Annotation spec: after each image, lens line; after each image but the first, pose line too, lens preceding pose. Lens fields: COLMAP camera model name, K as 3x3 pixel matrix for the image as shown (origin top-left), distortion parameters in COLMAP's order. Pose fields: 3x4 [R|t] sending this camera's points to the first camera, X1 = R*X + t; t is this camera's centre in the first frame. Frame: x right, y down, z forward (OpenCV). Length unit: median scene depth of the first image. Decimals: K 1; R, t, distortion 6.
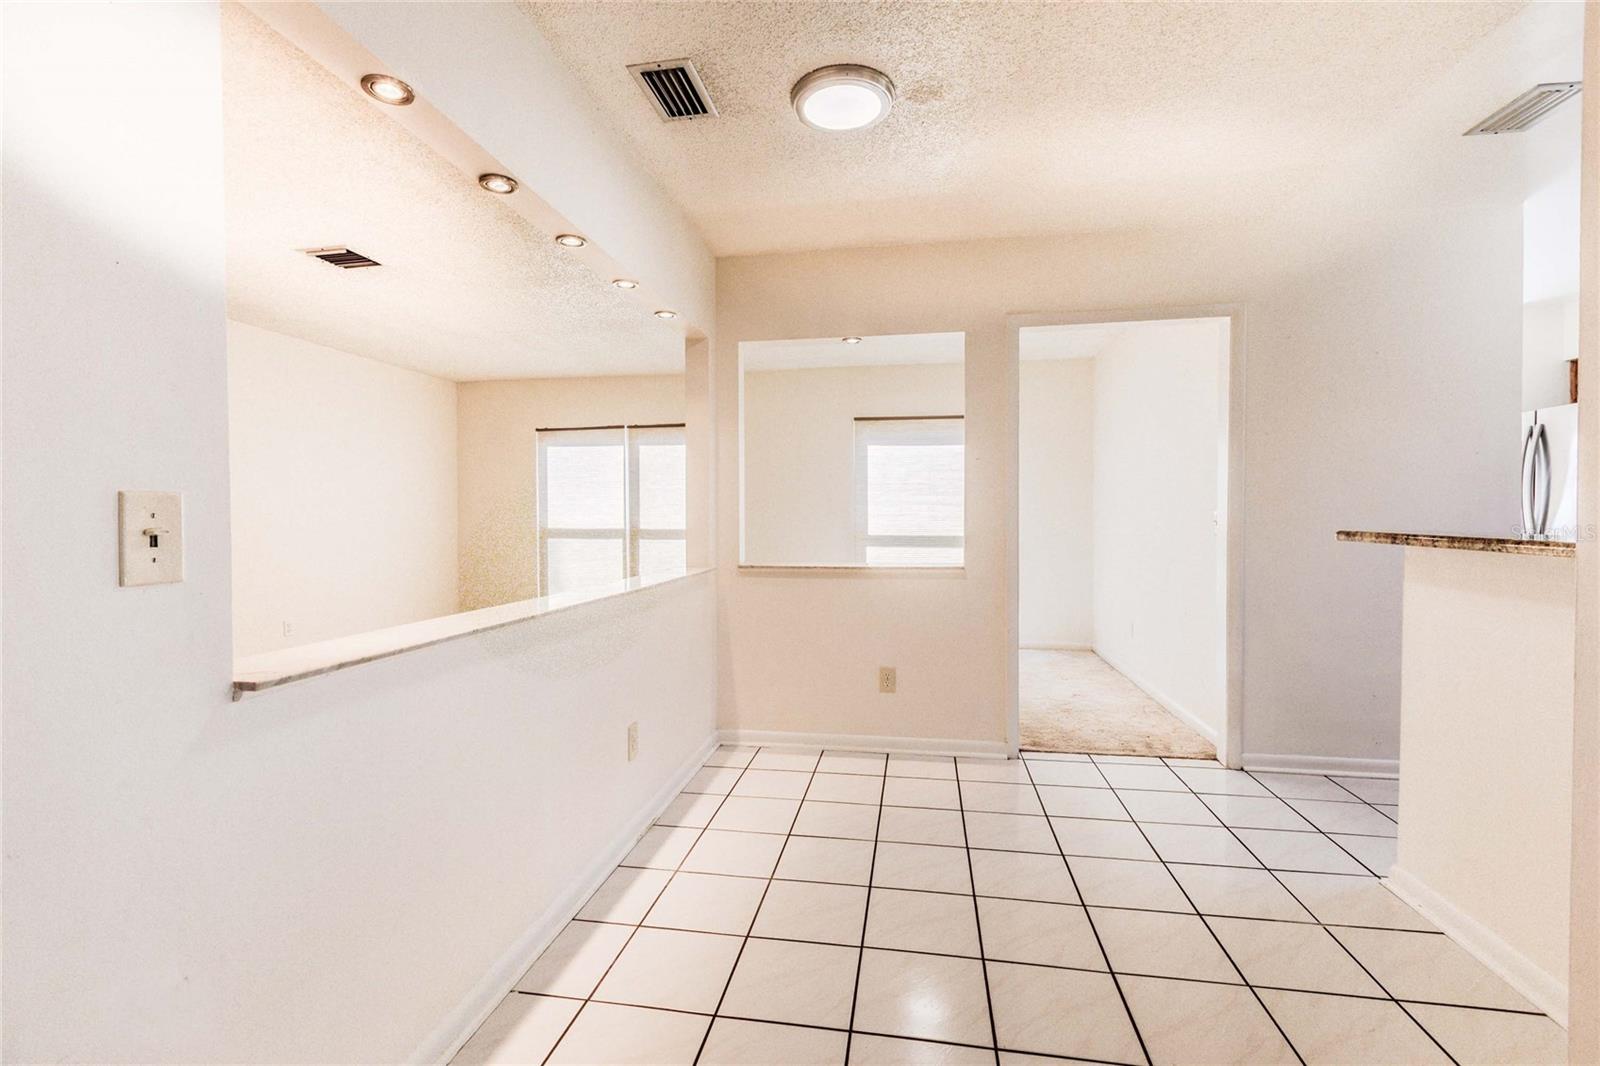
lens RADIAL K [[736.4, 0, 800.0], [0, 736.4, 533.0], [0, 0, 1]] dist [0.031412, 0.000072]
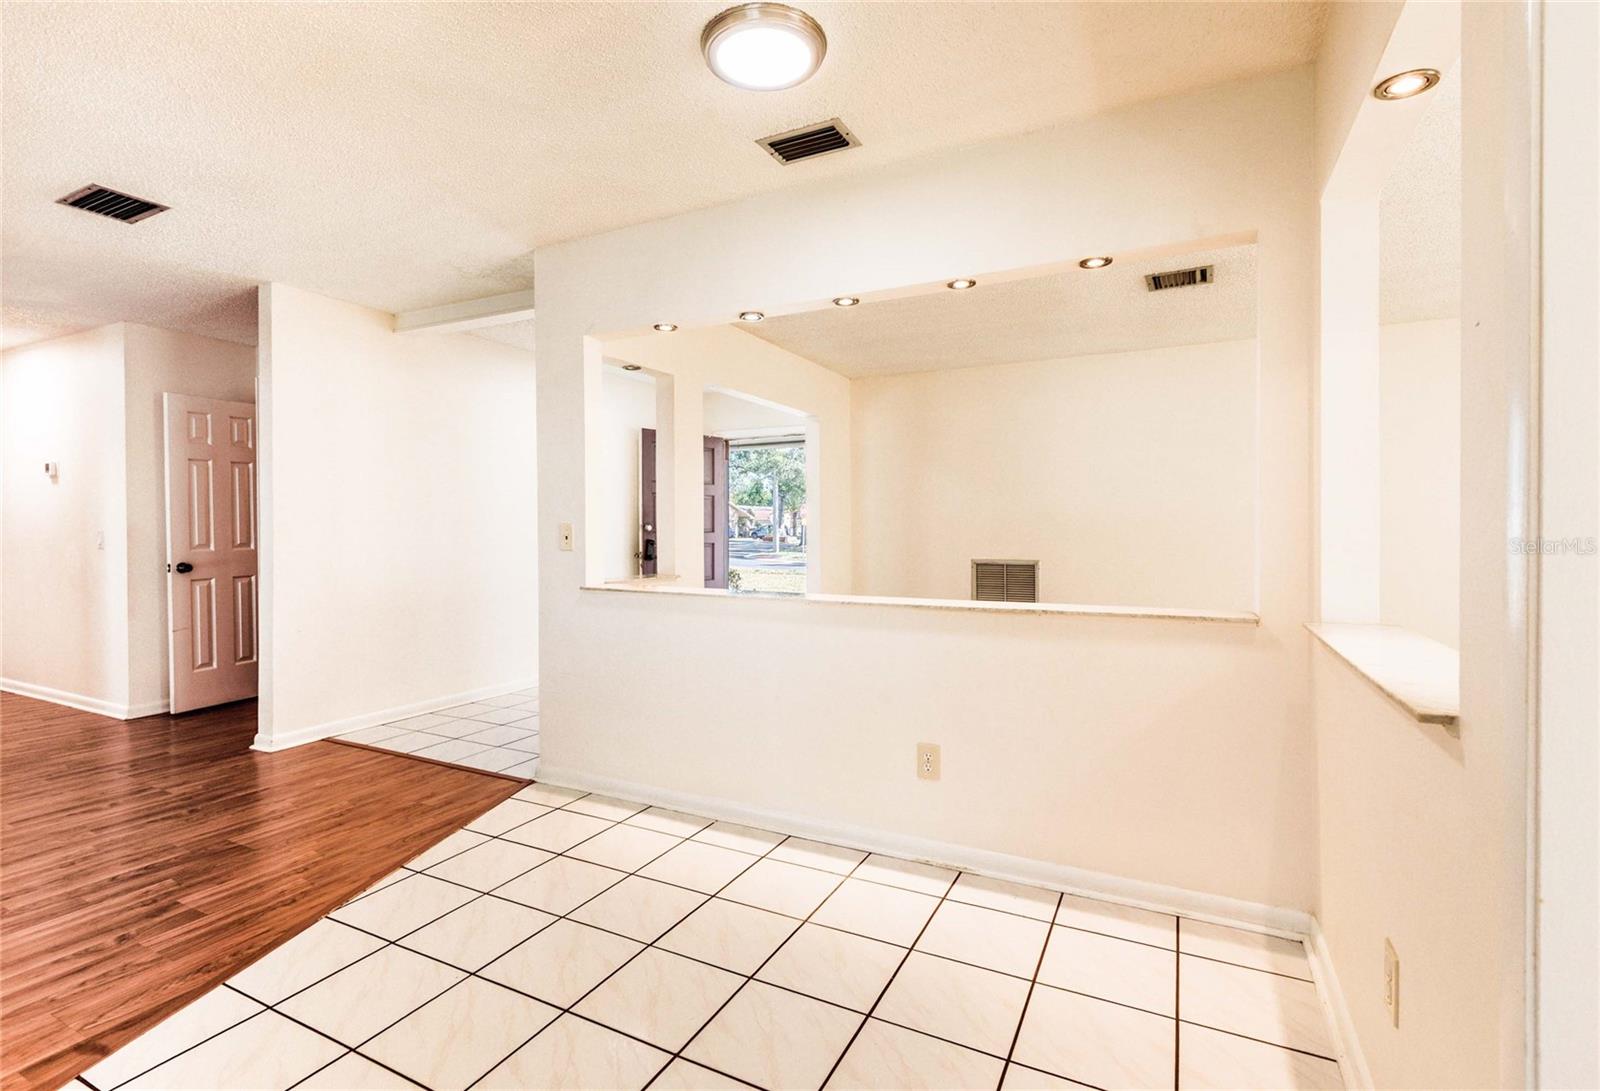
lens RADIAL K [[737.5, 0, 802.9], [0, 737.5, 534.2], [0, 0, 1]] dist [0.001048, 0.000194]
pose [[-0.298372, 0.020206, -0.954236, 0.317346], [-0.014618, 0.999562, 0.025737, -0.017226], [0.954338, 0.021629, -0.297946, 0.478326]]
